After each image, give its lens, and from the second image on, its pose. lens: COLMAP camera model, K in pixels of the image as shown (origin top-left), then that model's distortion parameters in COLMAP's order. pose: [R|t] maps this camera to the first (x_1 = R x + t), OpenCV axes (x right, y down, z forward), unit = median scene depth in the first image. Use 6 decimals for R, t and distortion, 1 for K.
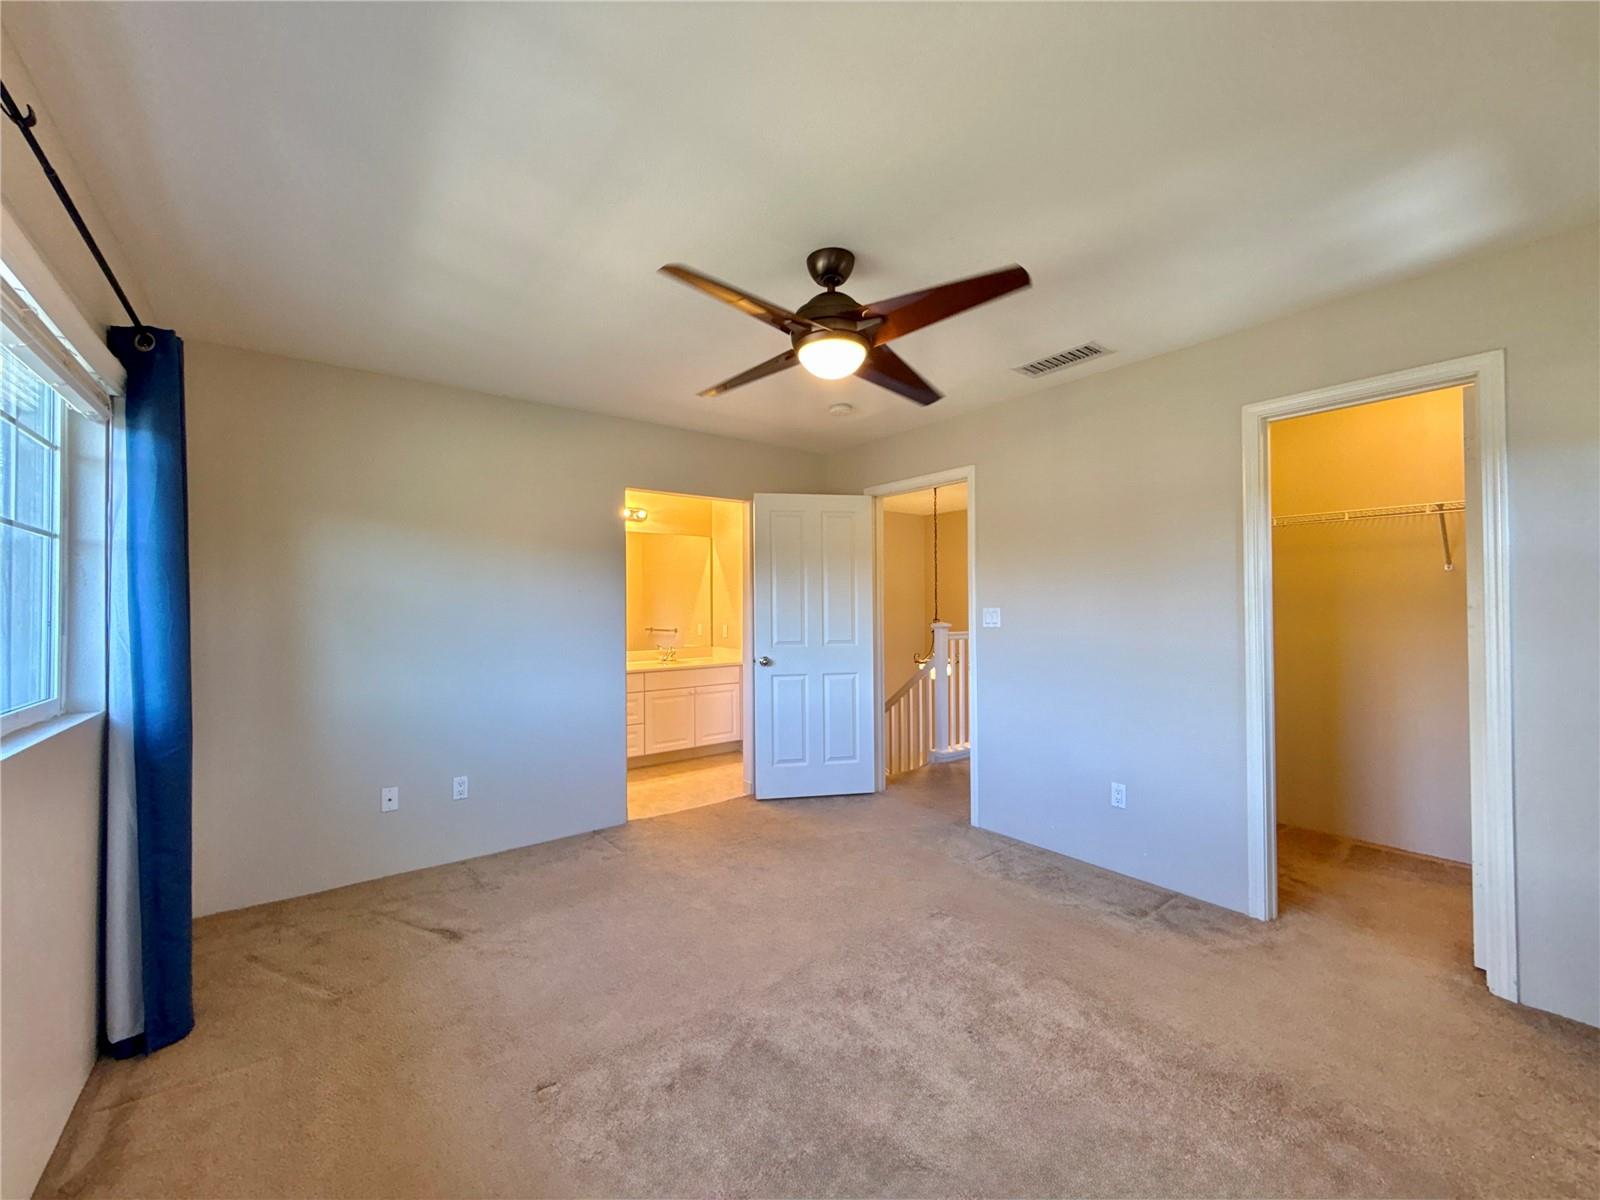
lens RADIAL K [[639.5, 0, 787.6], [0, 639.5, 600.9], [0, 0, 1]] dist [-0.001377, 0.000610]
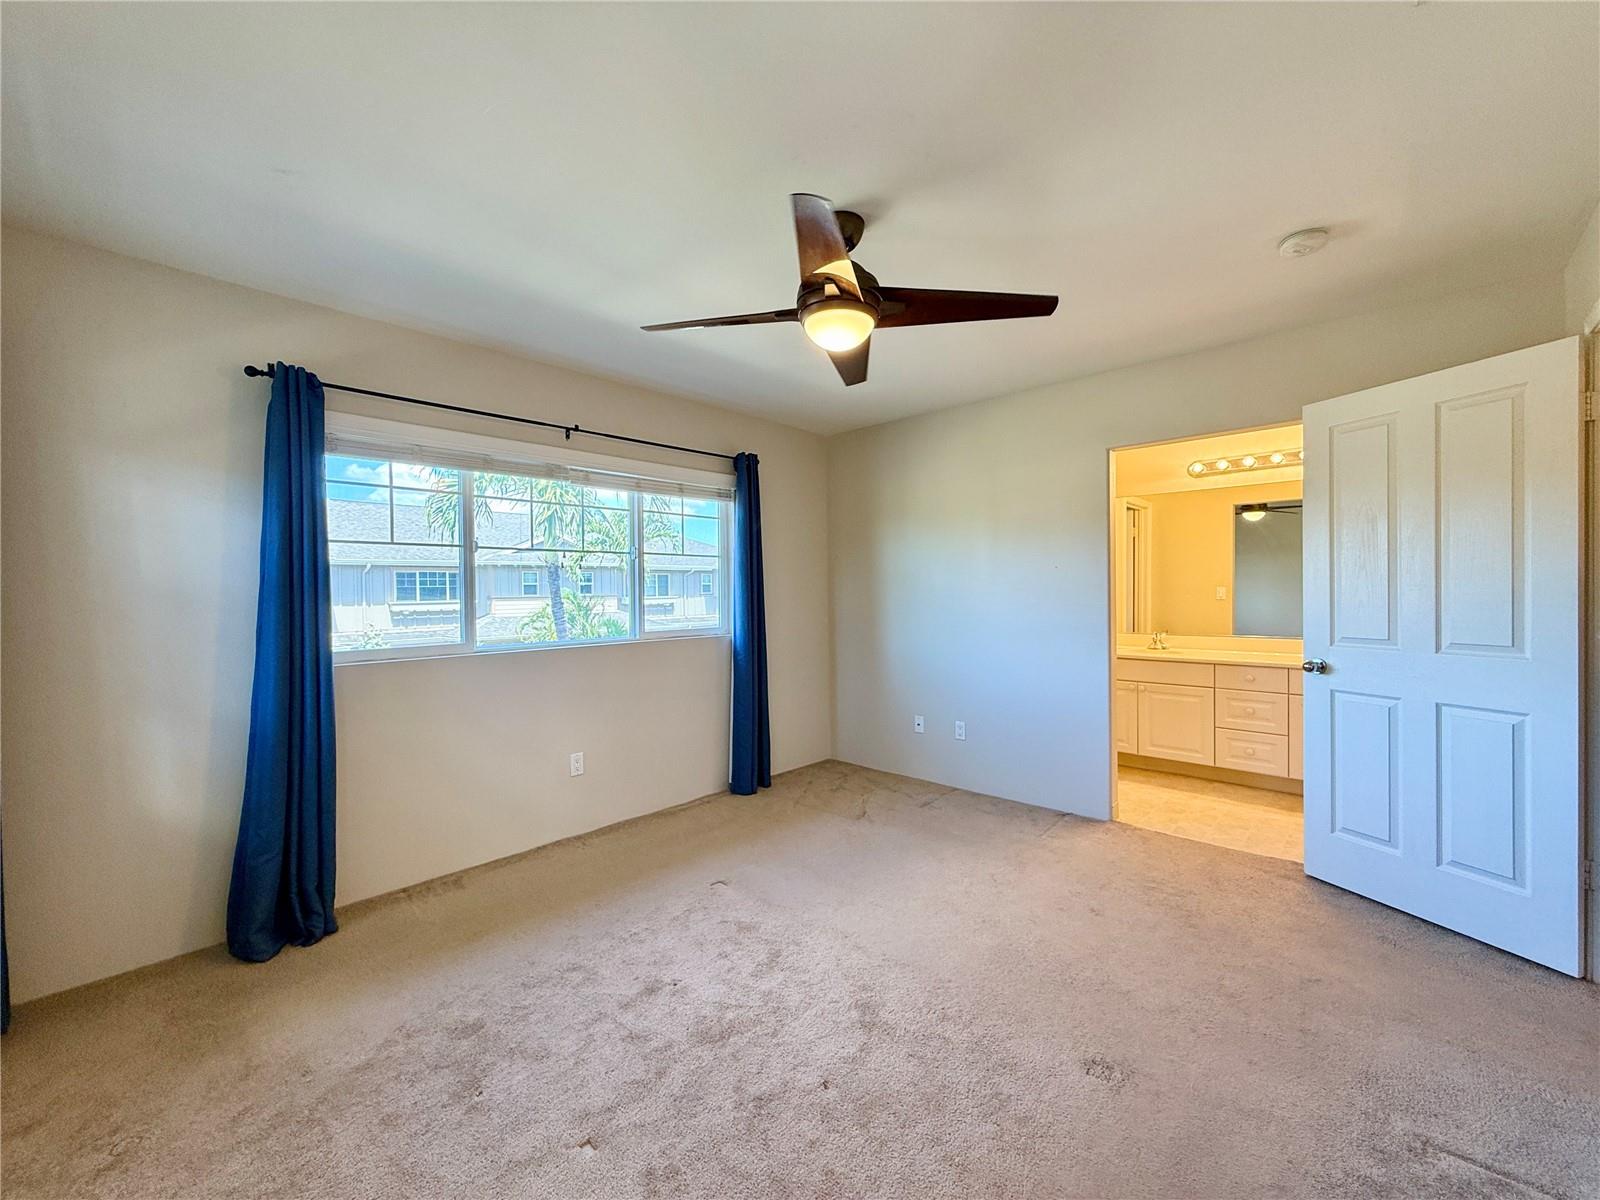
lens RADIAL K [[639.5, 0, 799.1], [0, 639.5, 597.7], [0, 0, 1]] dist [-0.001377, 0.000610]
pose [[0.164377, 0.017258, -0.986247, 0.558171], [0.022620, 0.999518, 0.021260, 0.000374], [0.986138, -0.025803, 0.163908, 0.418732]]
